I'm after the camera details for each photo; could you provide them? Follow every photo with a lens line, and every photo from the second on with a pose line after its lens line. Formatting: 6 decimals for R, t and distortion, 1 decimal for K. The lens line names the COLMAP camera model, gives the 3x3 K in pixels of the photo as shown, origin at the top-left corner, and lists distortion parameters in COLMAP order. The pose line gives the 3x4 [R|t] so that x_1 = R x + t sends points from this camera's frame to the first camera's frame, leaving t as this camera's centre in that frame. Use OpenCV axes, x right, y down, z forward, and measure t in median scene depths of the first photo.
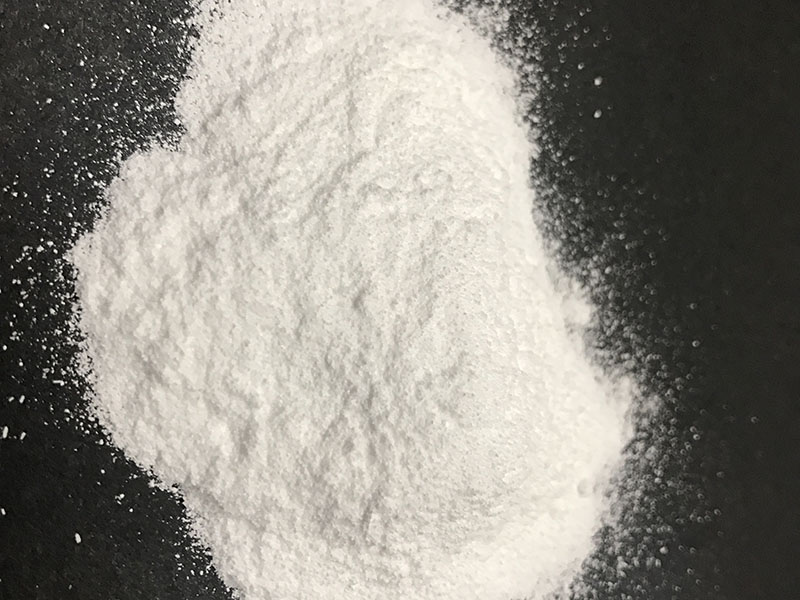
lens RADIAL K [[898.0, 0, 398.3], [0, 898.0, 289.1], [0, 0, 1]] dist [0.137434, -0.486489]
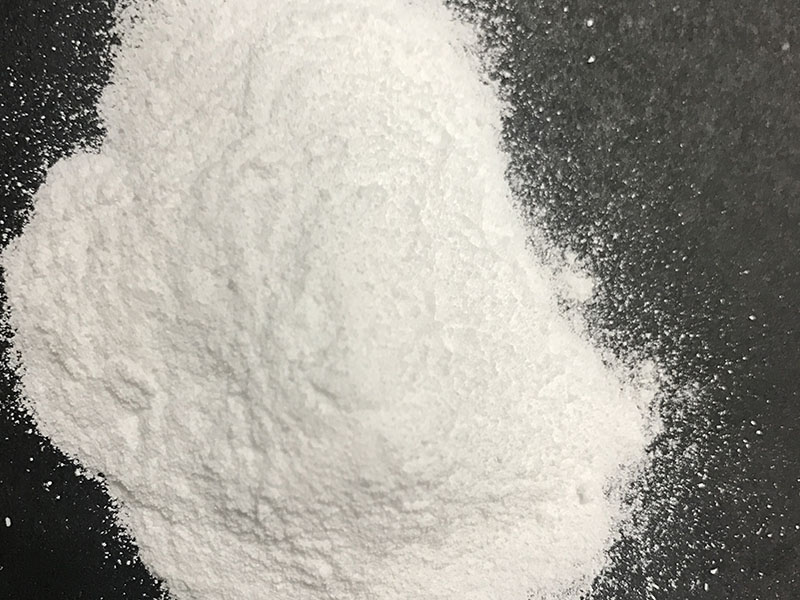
lens RADIAL K [[898.0, 0, 398.3], [0, 898.0, 289.1], [0, 0, 1]] dist [0.137434, -0.486489]
pose [[0.921474, -0.077403, -0.380650, 0.454686], [0.058411, 0.996414, -0.061214, 0.086765], [0.384023, 0.034173, 0.922691, 0.170562]]
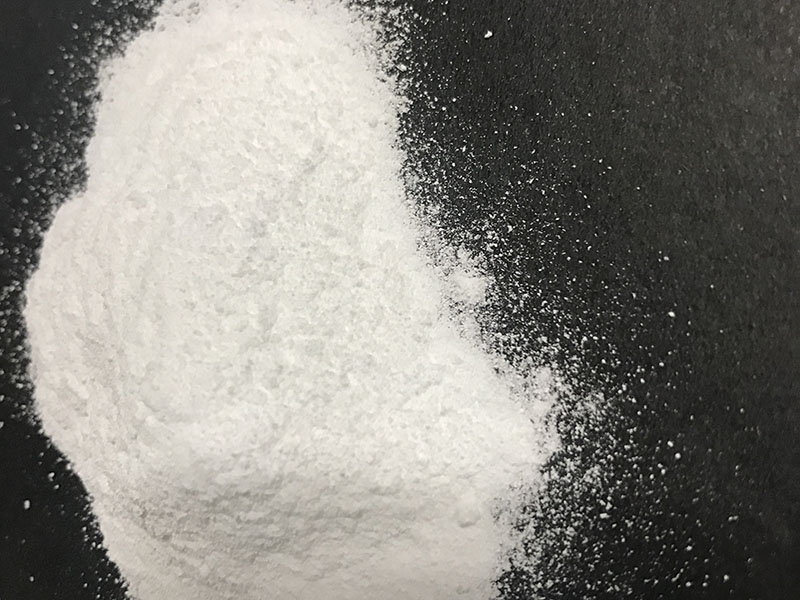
lens RADIAL K [[907.2, 0, 402.1], [0, 907.2, 280.2], [0, 0, 1]] dist [0.142677, -0.539623]
pose [[0.604119, -0.120568, -0.787720, 0.969546], [0.078091, 0.992687, -0.092051, 0.107409], [0.793059, -0.005904, 0.609117, 0.575559]]
